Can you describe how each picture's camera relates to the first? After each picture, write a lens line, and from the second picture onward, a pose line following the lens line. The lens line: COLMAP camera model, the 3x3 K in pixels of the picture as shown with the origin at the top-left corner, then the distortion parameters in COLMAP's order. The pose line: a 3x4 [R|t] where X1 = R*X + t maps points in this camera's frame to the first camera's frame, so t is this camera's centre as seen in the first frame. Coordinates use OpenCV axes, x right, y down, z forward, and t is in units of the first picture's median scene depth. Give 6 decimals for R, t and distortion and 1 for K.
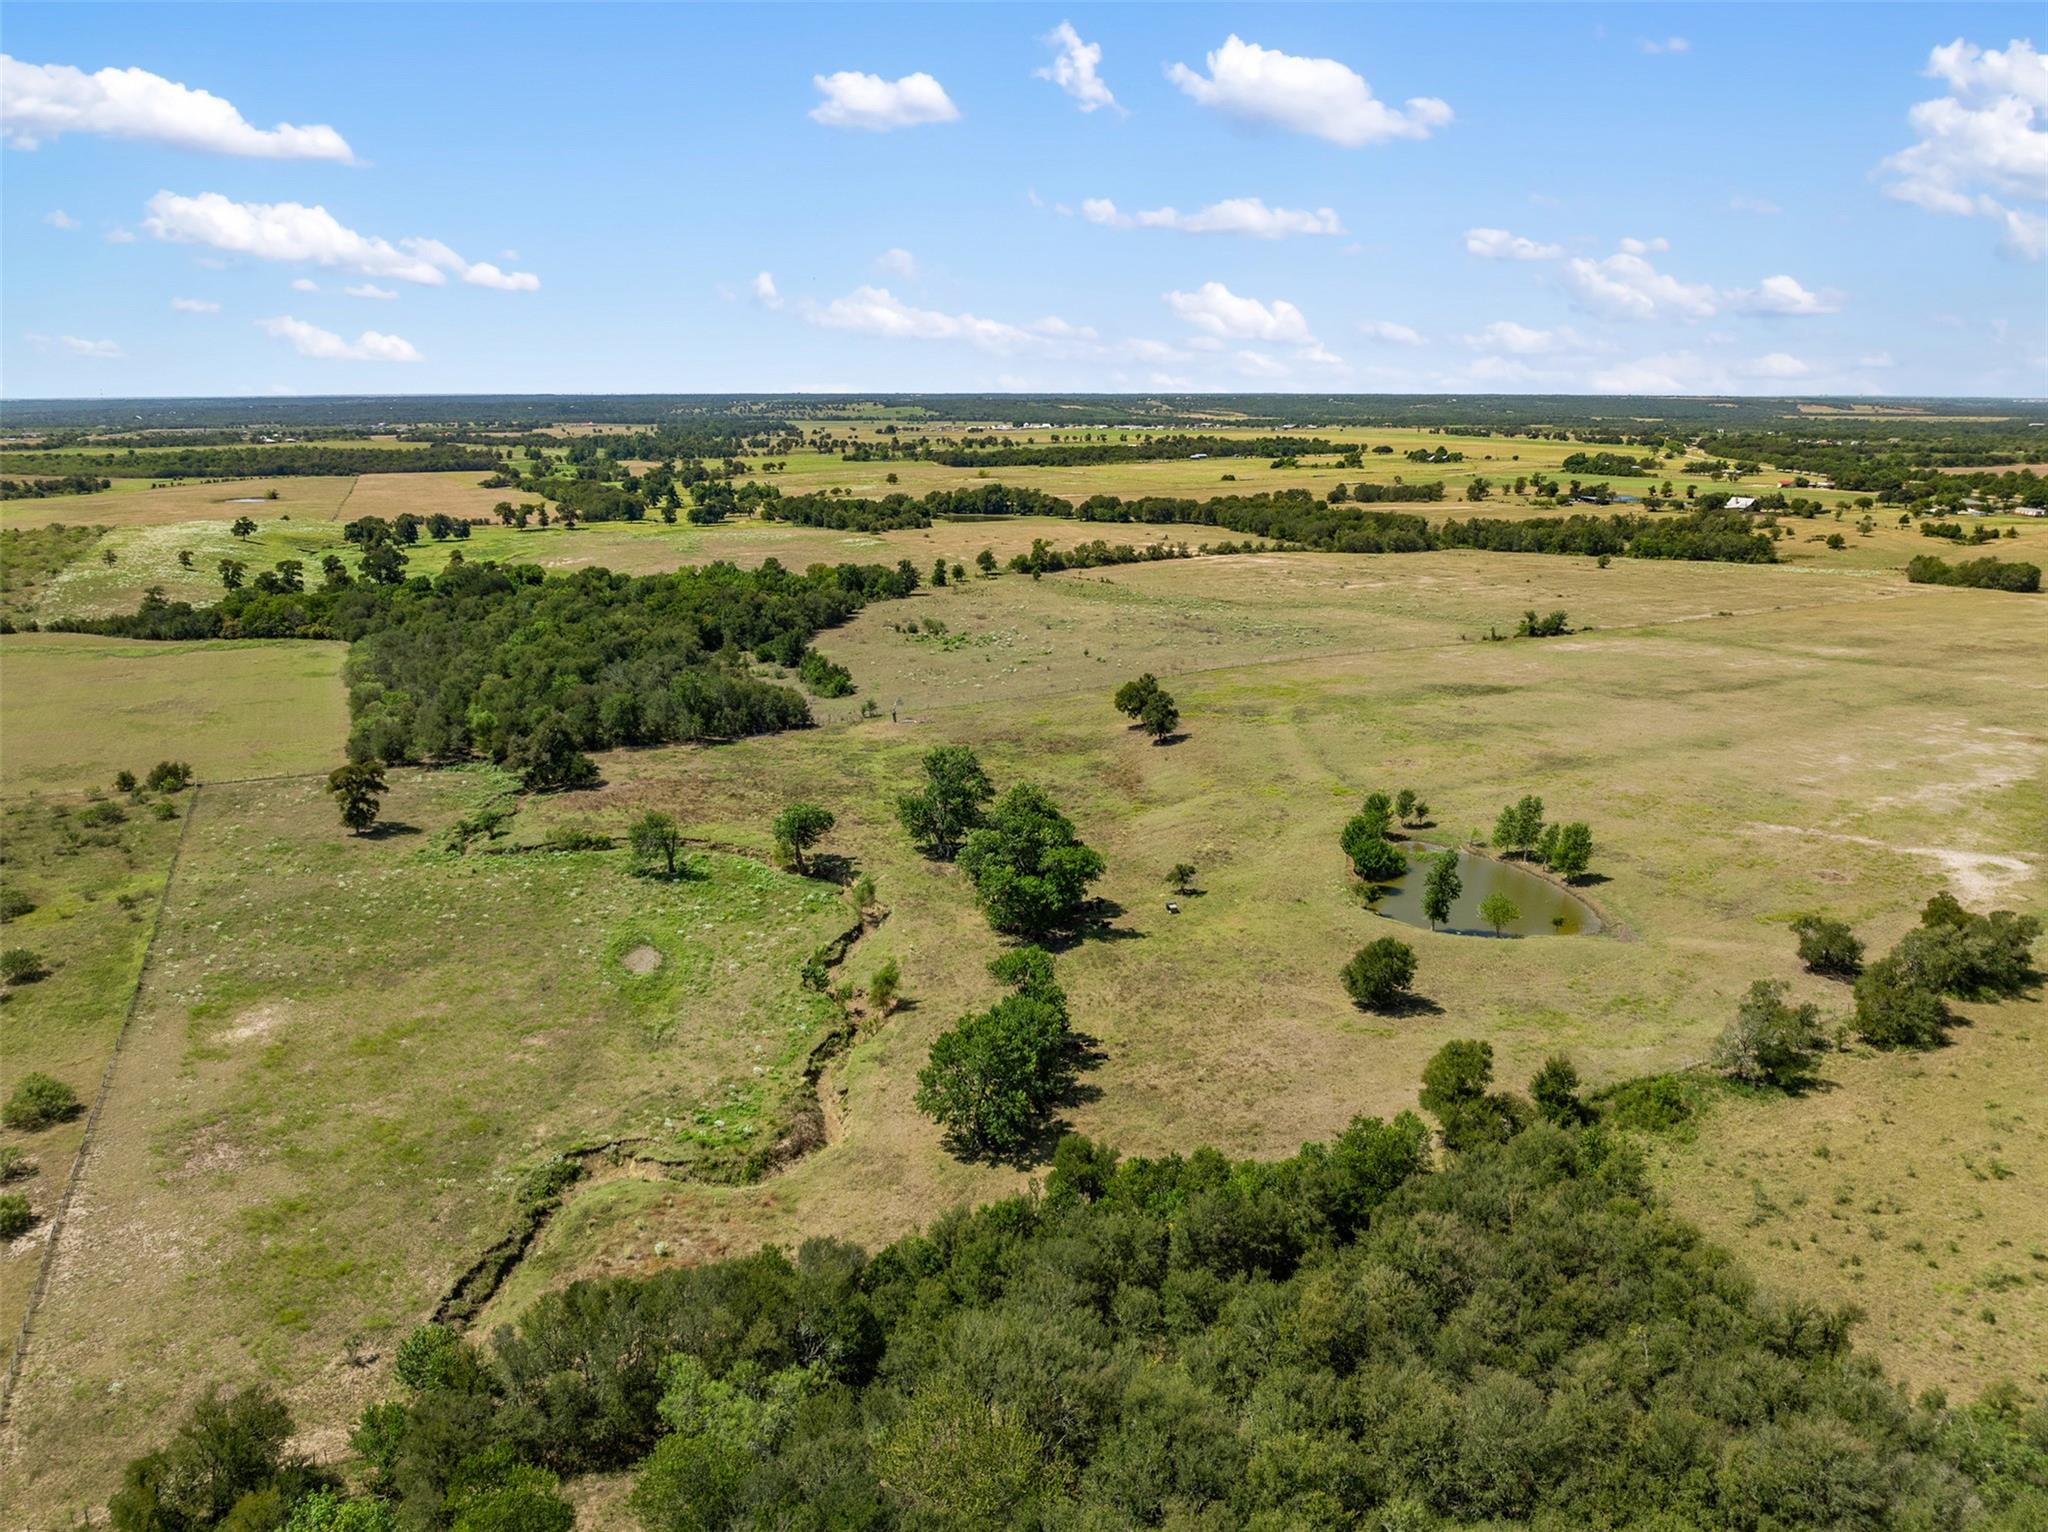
lens RADIAL K [[1461.2, 0, 1023.9], [0, 1461.2, 757.1], [0, 0, 1]] dist [-0.027718, -0.012833]
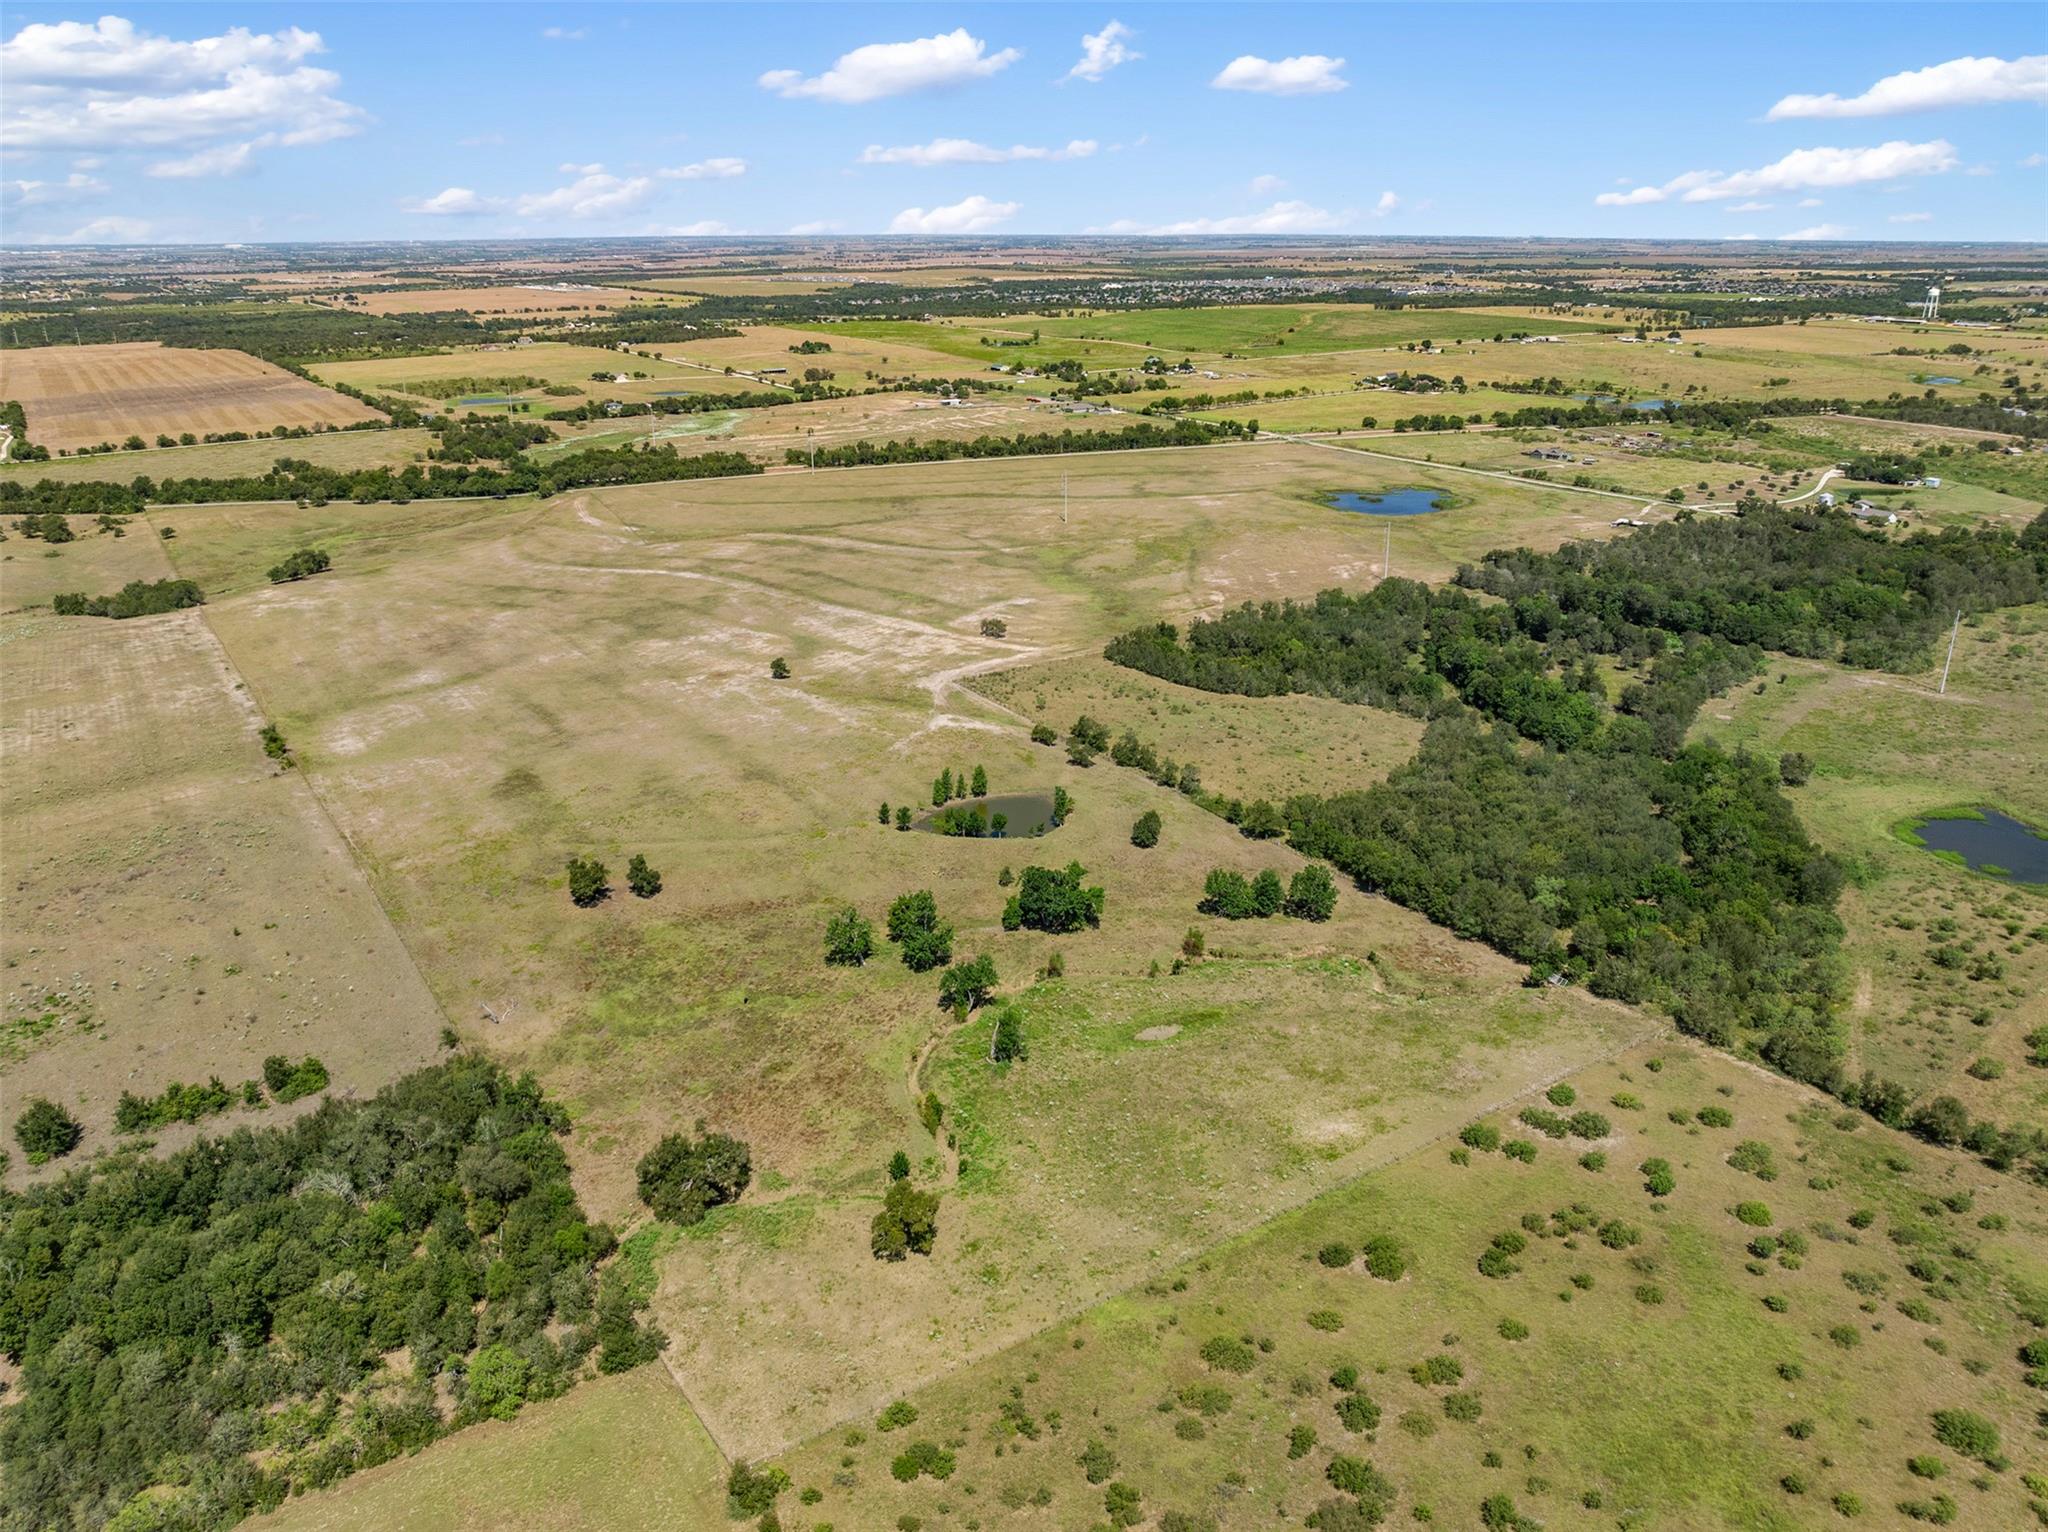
lens RADIAL K [[1462.5, 0, 1021.8], [0, 1462.5, 734.7], [0, 0, 1]] dist [-0.035397, -0.005846]
pose [[-0.140782, -0.326157, 0.934774, -0.467647], [0.246467, 0.902906, 0.352157, -0.215732], [-0.958871, 0.279968, -0.046726, 0.327165]]
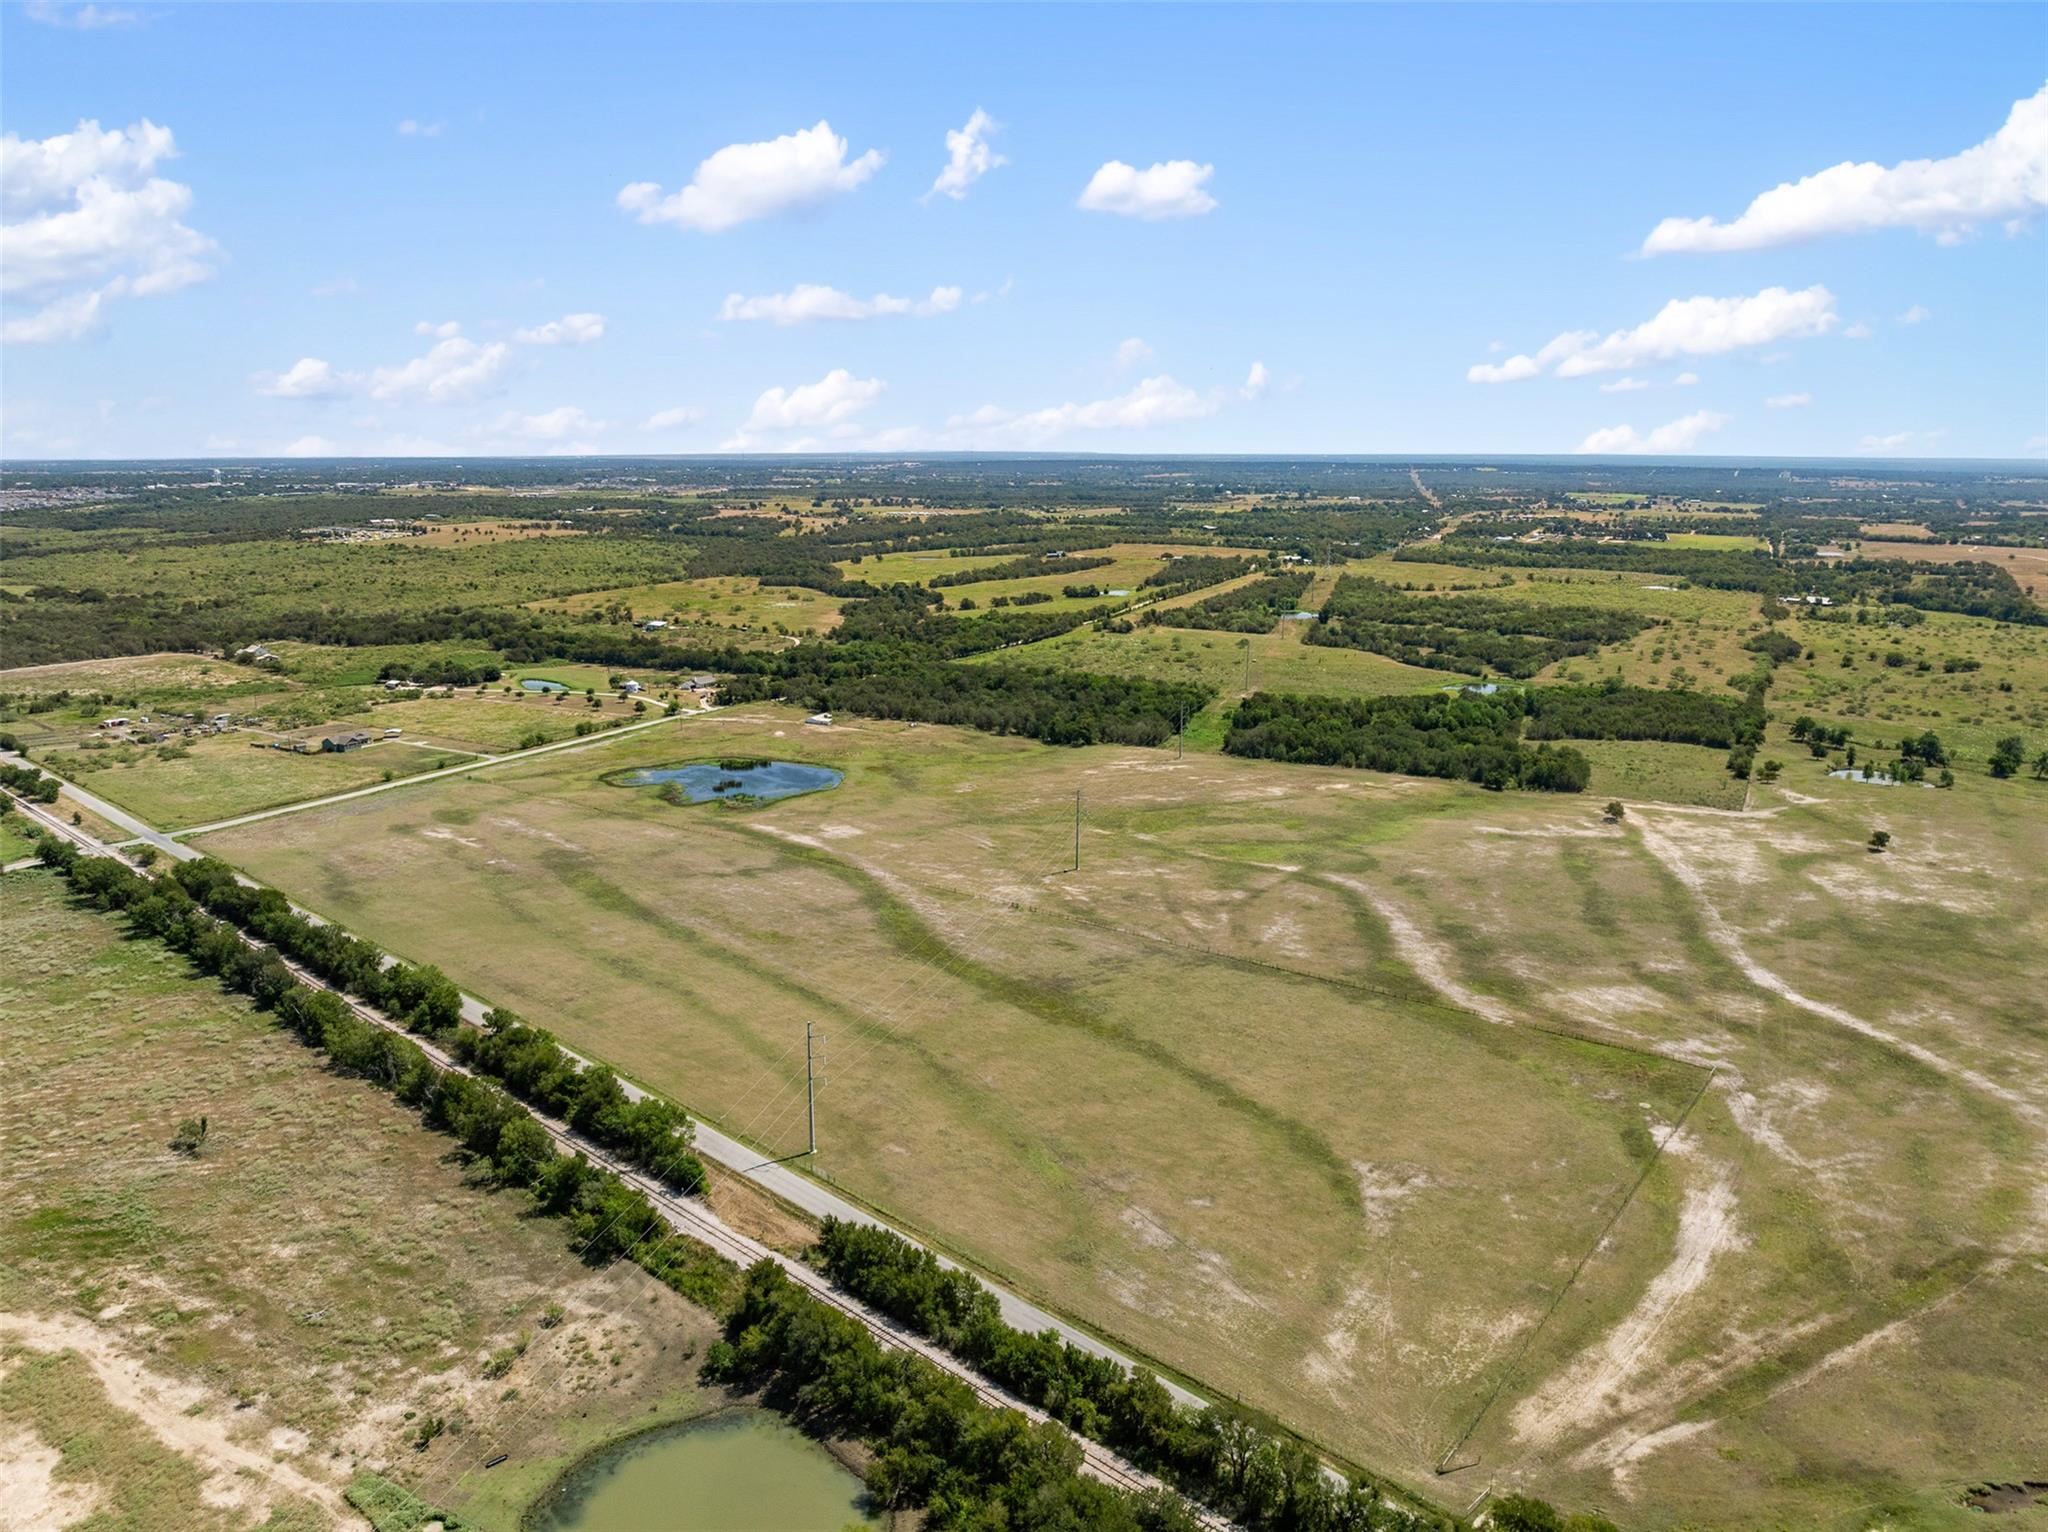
lens RADIAL K [[1455.7, 0, 1018.3], [0, 1455.7, 786.6], [0, 0, 1]] dist [-0.030066, -0.001367]
pose [[-0.811403, 0.134422, -0.568819, 1.147310], [-0.144239, 0.897044, 0.417741, -0.295724], [0.566409, 0.421003, -0.708475, 0.690666]]
